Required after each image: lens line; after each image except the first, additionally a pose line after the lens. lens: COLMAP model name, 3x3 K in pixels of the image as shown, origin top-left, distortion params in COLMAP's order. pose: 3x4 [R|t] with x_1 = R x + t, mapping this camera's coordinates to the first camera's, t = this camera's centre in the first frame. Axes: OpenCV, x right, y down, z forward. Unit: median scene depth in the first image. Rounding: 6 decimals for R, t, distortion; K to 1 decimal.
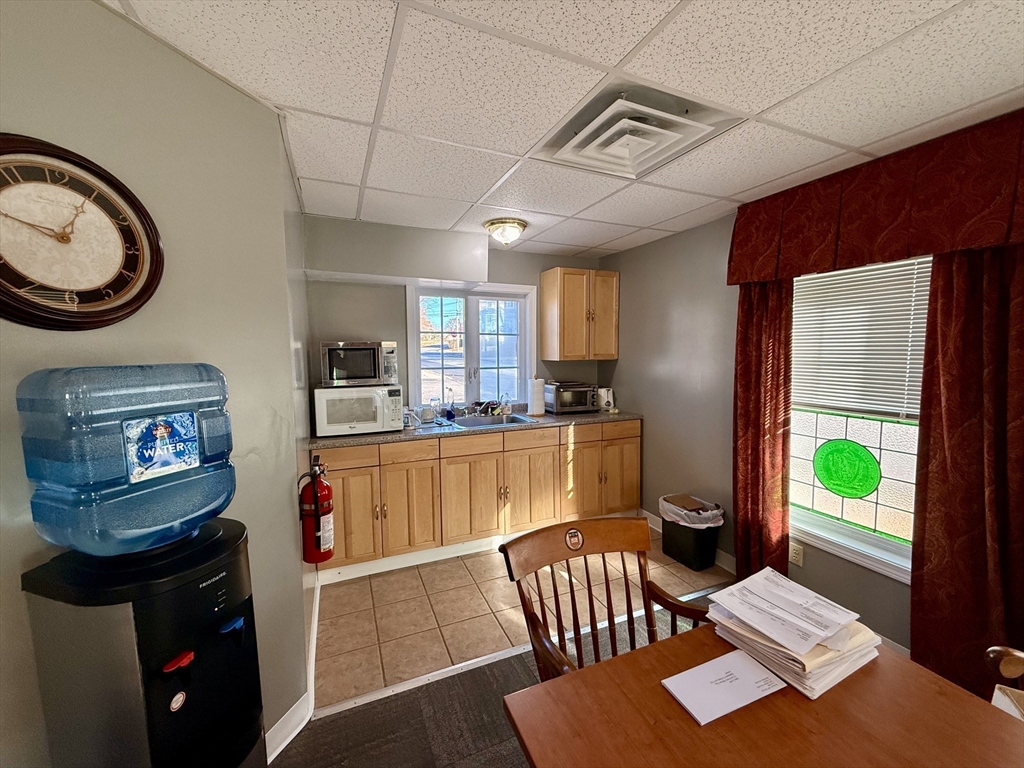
lens RADIAL K [[410.2, 0, 507.0], [0, 410.2, 386.2], [0, 0, 1]] dist [-0.000483, -0.000014]
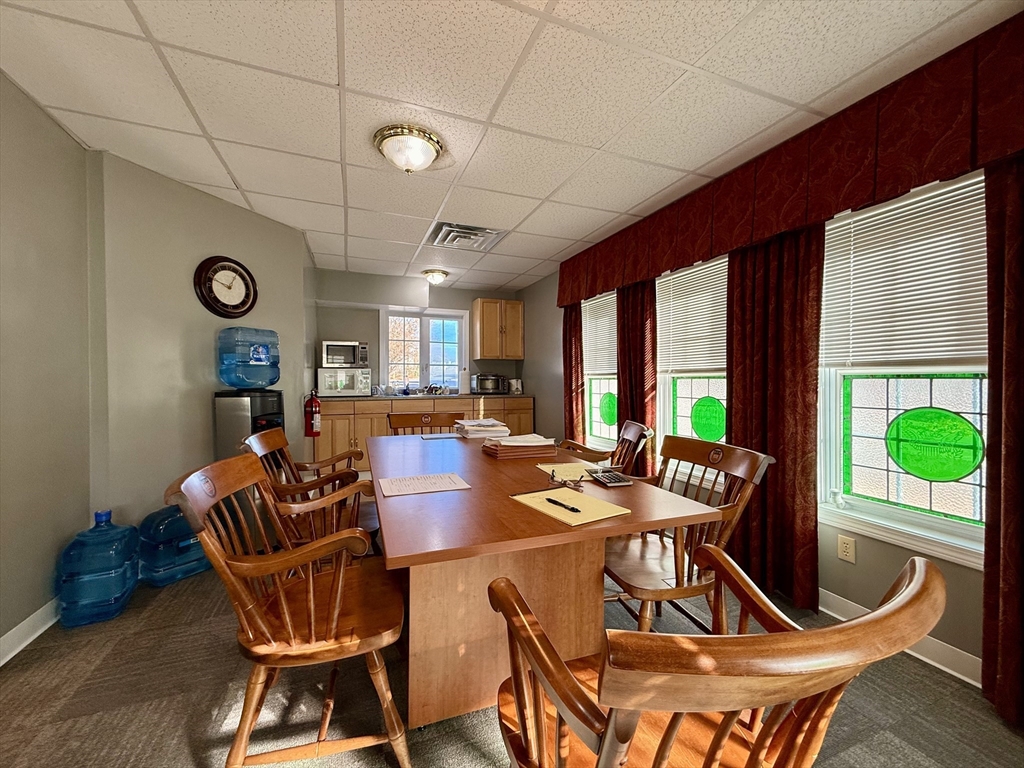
lens RADIAL K [[413.5, 0, 512.0], [0, 413.5, 384.0], [0, 0, 1]] dist [-0.000197, -0.000058]
pose [[0.999624, 0.004155, -0.027097, 0.363411], [-0.006337, 0.996697, -0.080959, 0.194646], [0.026671, 0.081101, 0.996349, -0.646057]]
